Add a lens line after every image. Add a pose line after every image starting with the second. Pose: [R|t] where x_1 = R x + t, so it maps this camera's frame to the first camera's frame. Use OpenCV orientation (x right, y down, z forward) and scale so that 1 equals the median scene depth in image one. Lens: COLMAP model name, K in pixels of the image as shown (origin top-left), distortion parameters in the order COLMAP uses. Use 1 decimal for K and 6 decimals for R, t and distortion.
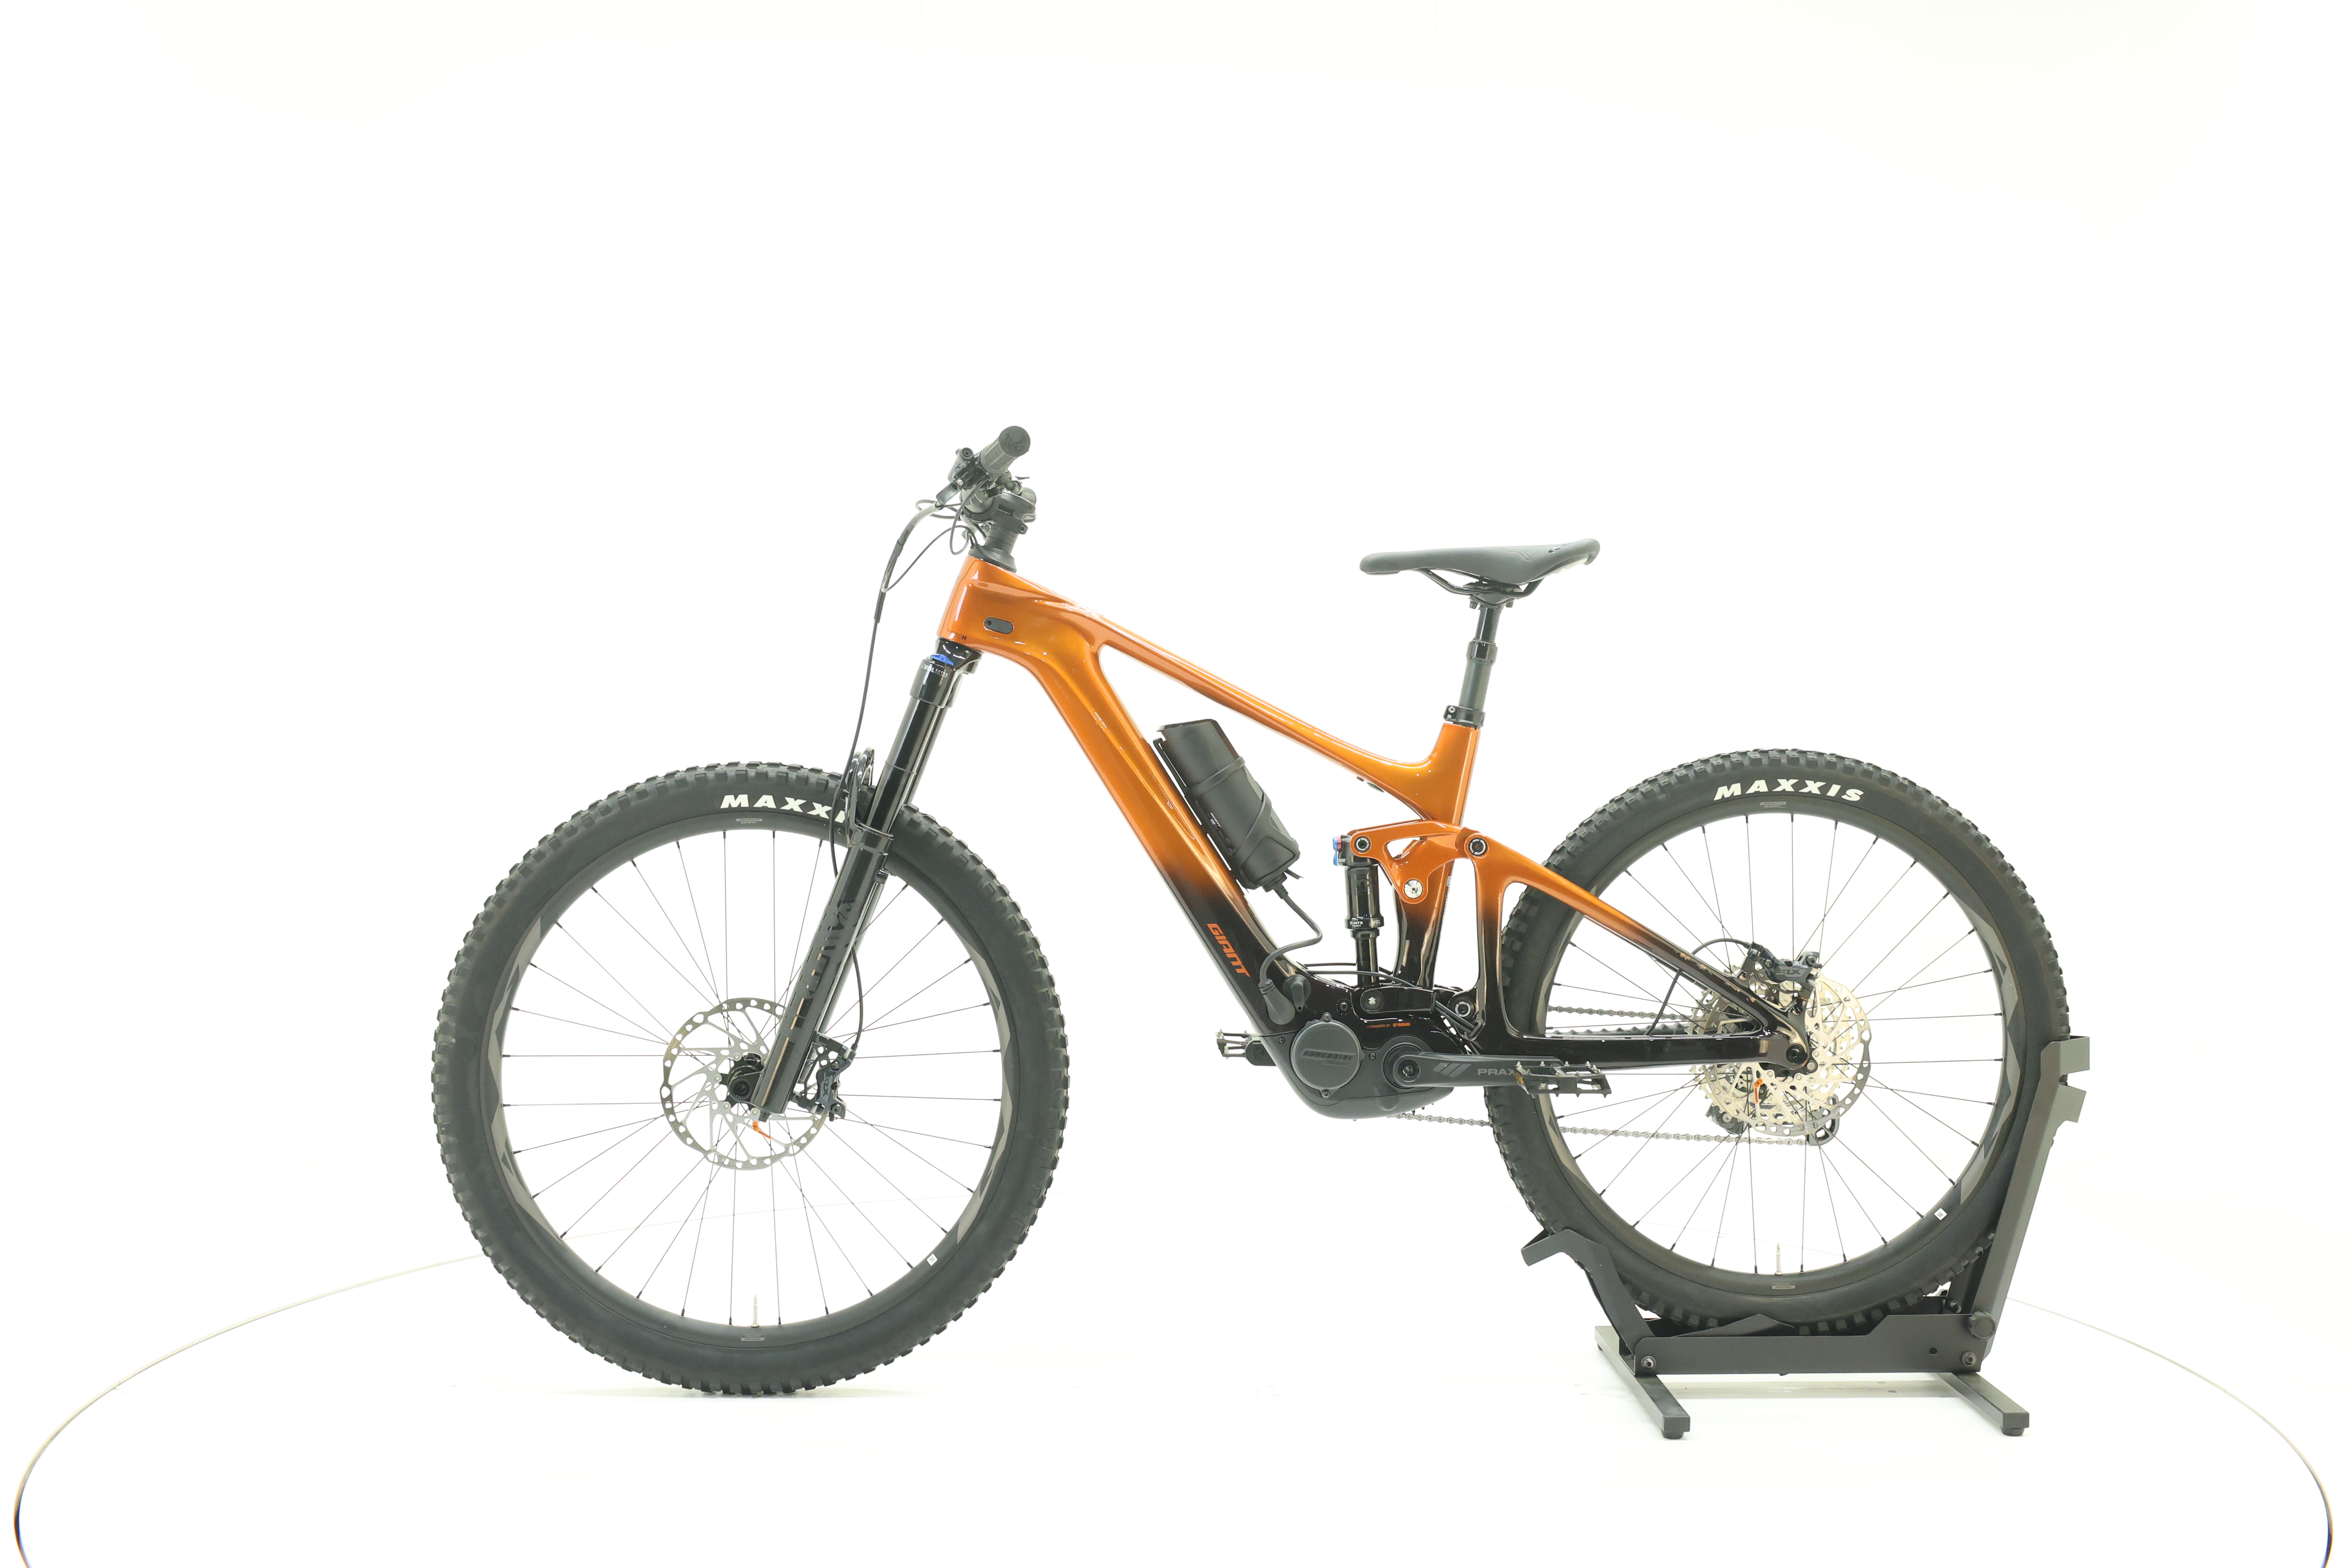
lens RADIAL K [[2534.4, 0, 1190.2], [0, 2534.4, 765.5], [0, 0, 1]] dist [0.002752, 0.000000]
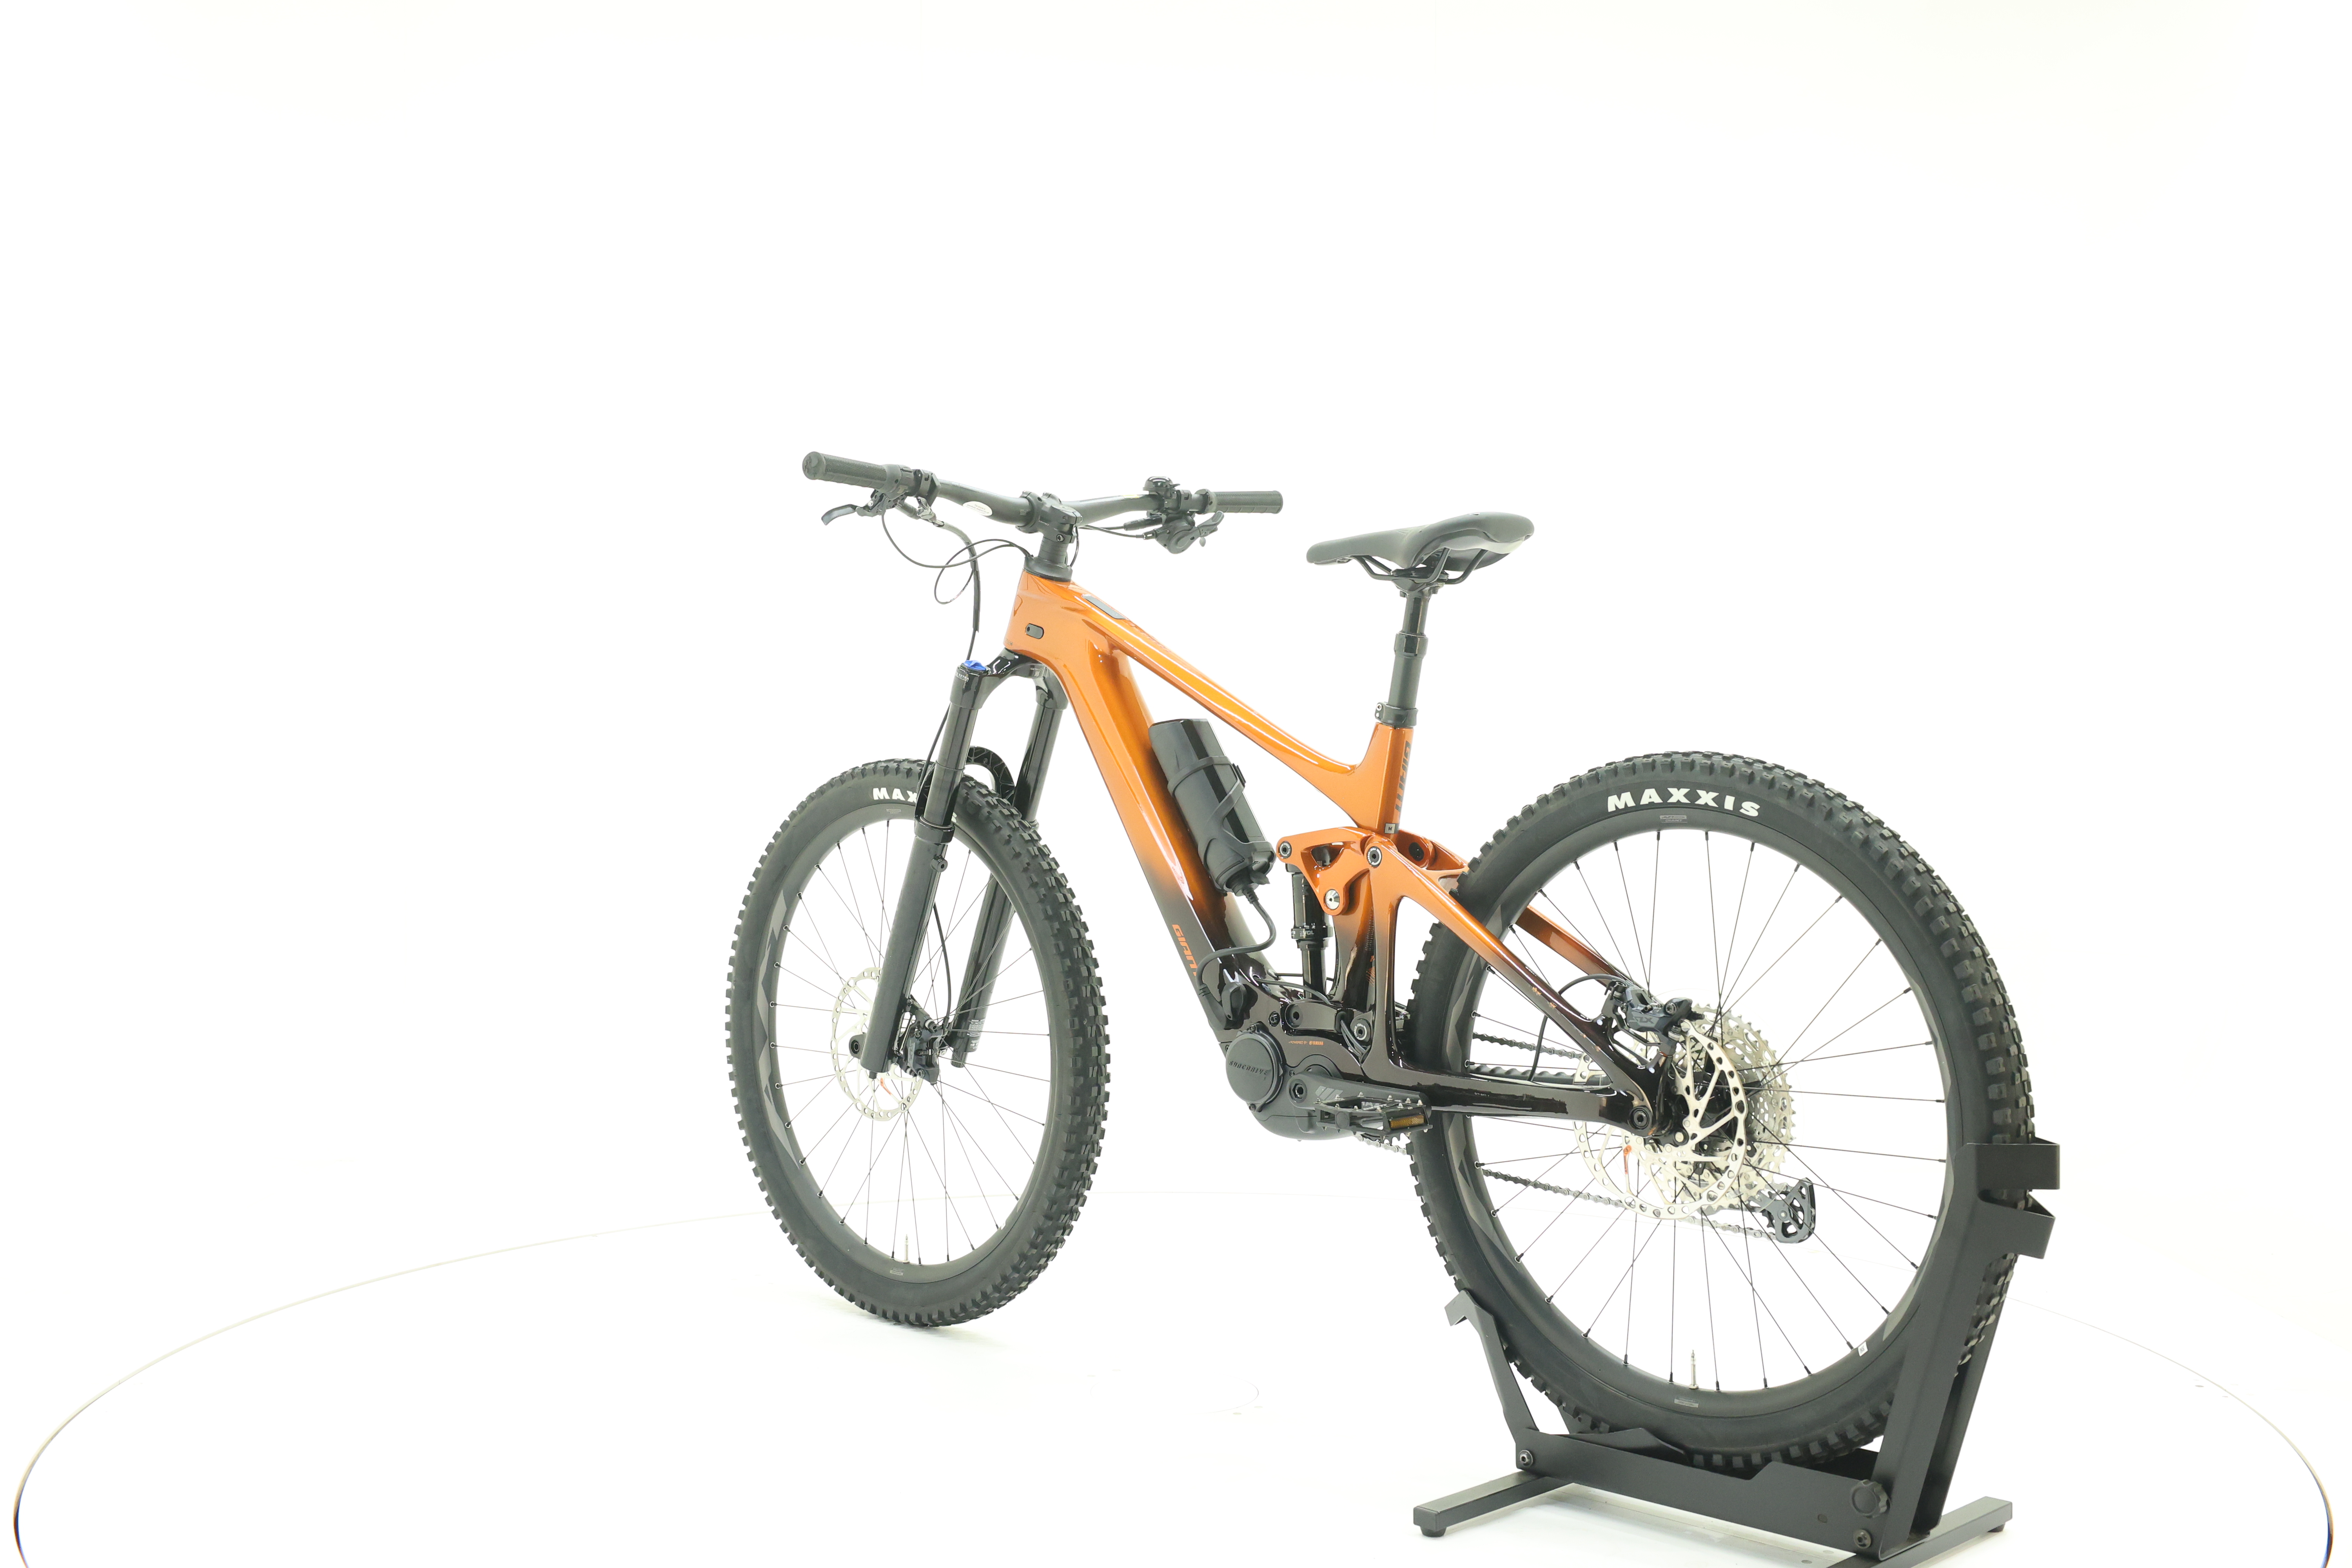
lens RADIAL K [[2534.4, 0, 1168.9], [0, 2534.4, 807.5], [0, 0, 1]] dist [0.002752, 0.000000]
pose [[0.691537, 0.019823, -0.722069, 0.714641], [-0.025373, 0.999673, 0.003144, 0.013307], [0.721895, 0.016147, 0.691814, 0.305208]]
